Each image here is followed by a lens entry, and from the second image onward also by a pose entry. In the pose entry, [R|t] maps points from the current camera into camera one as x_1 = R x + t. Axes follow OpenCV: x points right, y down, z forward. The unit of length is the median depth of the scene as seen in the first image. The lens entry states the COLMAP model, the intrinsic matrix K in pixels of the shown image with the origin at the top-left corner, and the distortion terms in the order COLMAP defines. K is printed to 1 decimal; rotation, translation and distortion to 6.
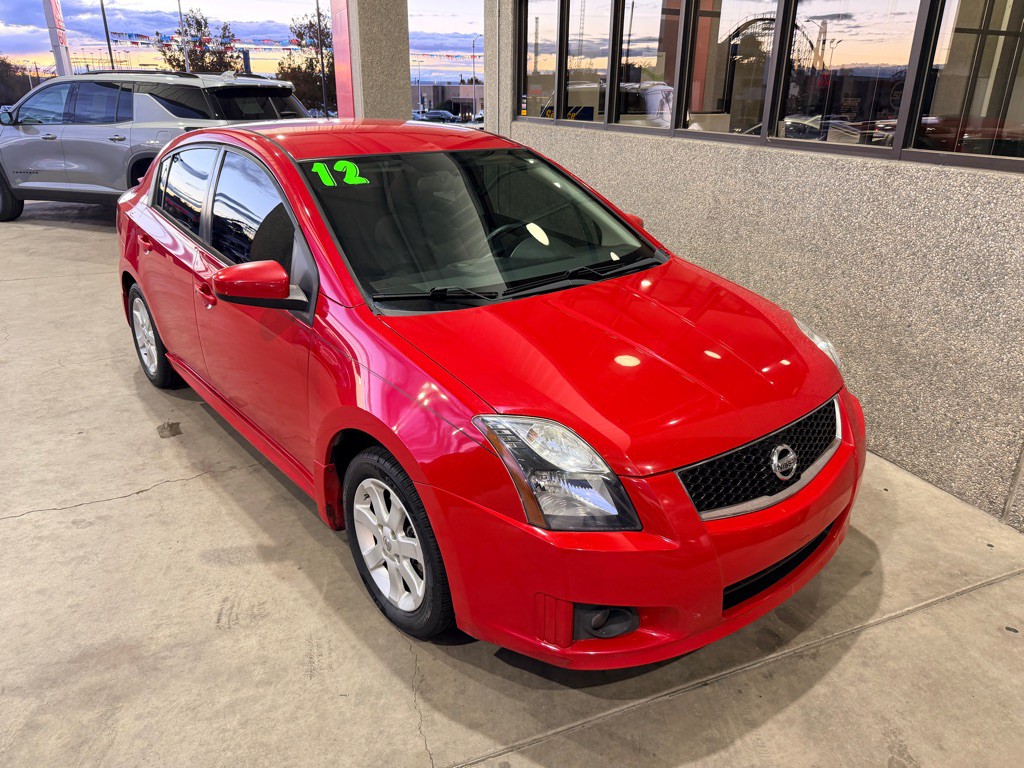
lens RADIAL K [[727.7, 0, 514.3], [0, 727.7, 382.3], [0, 0, 1]] dist [0.013425, -0.025915]
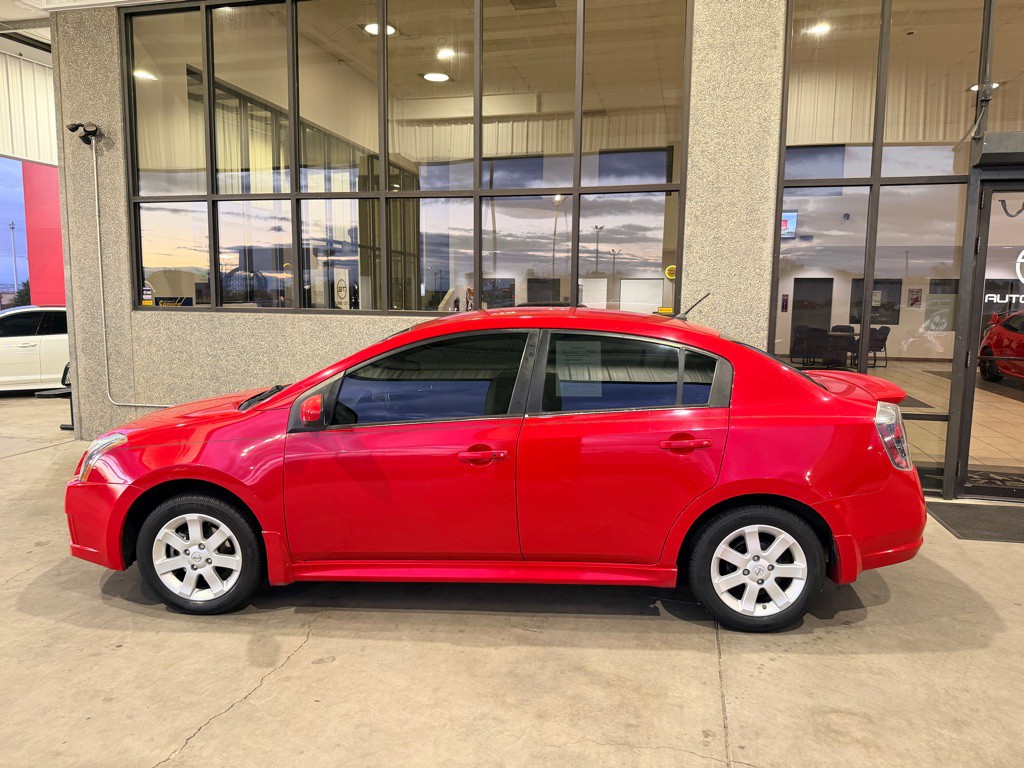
lens RADIAL K [[727.7, 0, 517.3], [0, 727.7, 383.4], [0, 0, 1]] dist [0.013425, -0.025915]
pose [[0.585563, -0.104790, 0.803825, -1.190123], [0.298068, 0.949975, -0.093292, -0.007832], [-0.753838, 0.294223, 0.587505, 0.037088]]
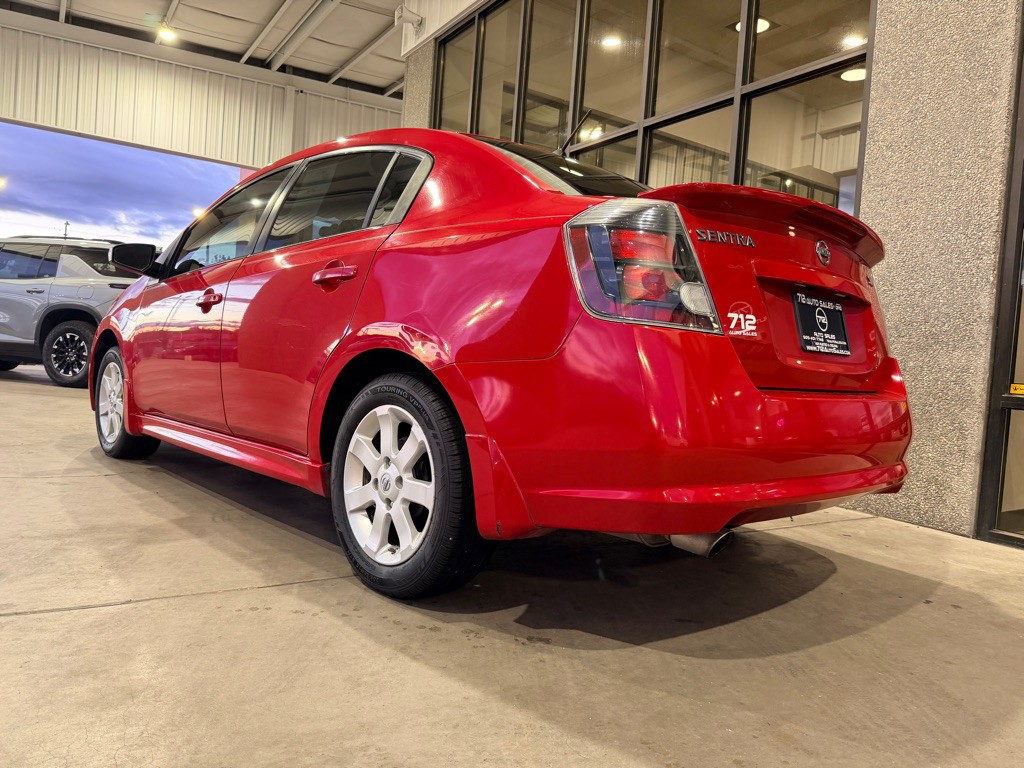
lens RADIAL K [[727.7, 0, 510.7], [0, 727.7, 382.1], [0, 0, 1]] dist [0.013425, -0.025915]
pose [[0.982501, 0.053774, 0.178326, -0.129805], [0.009680, 0.941381, -0.337208, 0.403158], [-0.186006, 0.333033, 0.924387, -0.160762]]
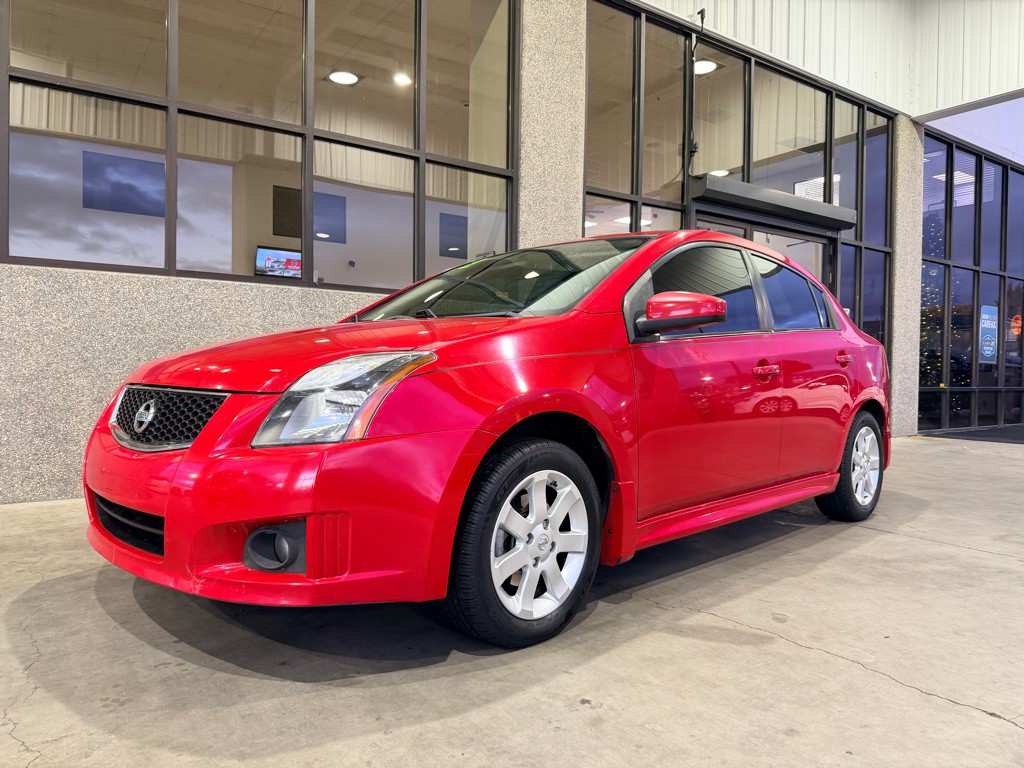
lens RADIAL K [[727.7, 0, 509.3], [0, 727.7, 385.6], [0, 0, 1]] dist [0.013425, -0.025915]
pose [[-0.214912, -0.032456, 0.976094, -1.266794], [0.347082, 0.931665, 0.107398, -0.235308], [-0.912878, 0.361866, -0.188961, 1.280163]]
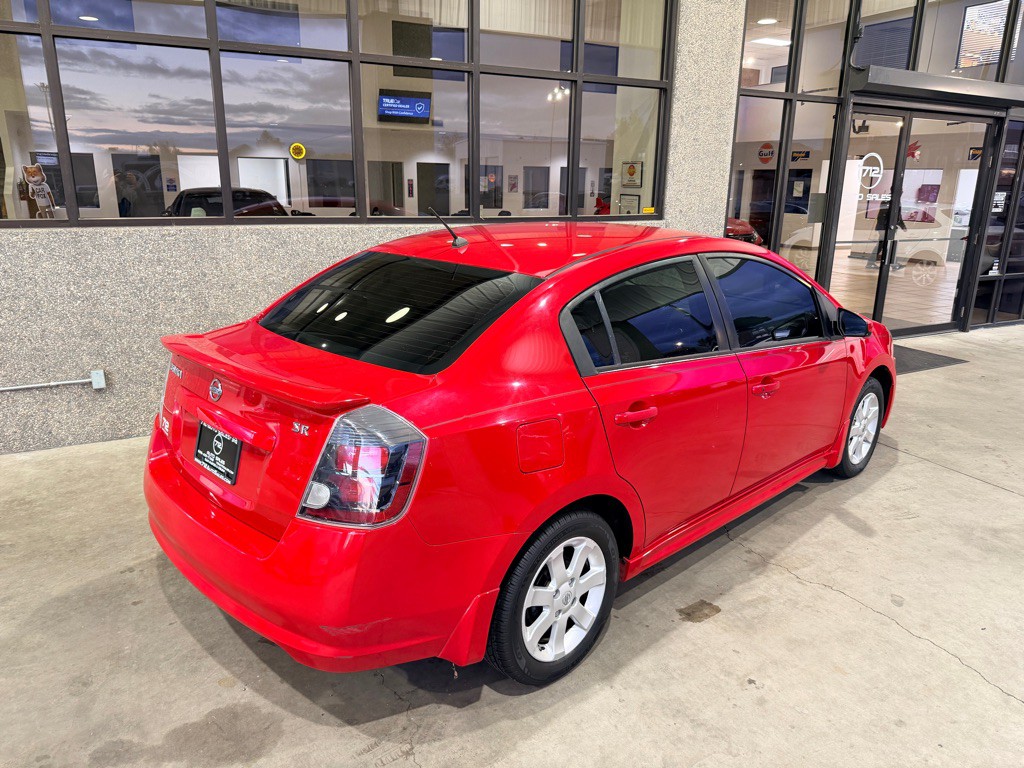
lens RADIAL K [[727.7, 0, 518.1], [0, 727.7, 391.5], [0, 0, 1]] dist [0.013425, -0.025915]
pose [[-0.088335, -0.291589, 0.952456, -1.397613], [0.352969, 0.884985, 0.303669, -0.562124], [-0.931456, 0.363012, 0.024747, 1.314182]]
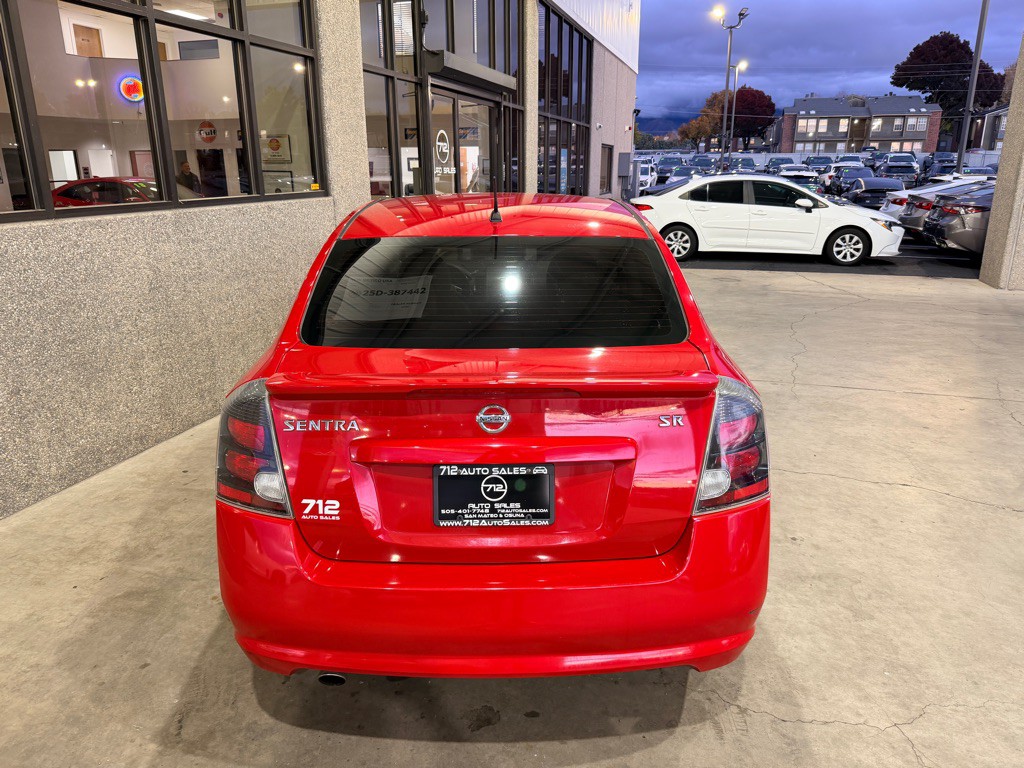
lens RADIAL K [[727.7, 0, 513.6], [0, 727.7, 387.0], [0, 0, 1]] dist [0.013425, -0.025915]
pose [[-0.777431, -0.190652, 0.599378, -0.997955], [0.229400, 0.801360, 0.552446, -0.780077], [-0.585643, 0.566986, -0.579266, 1.940563]]
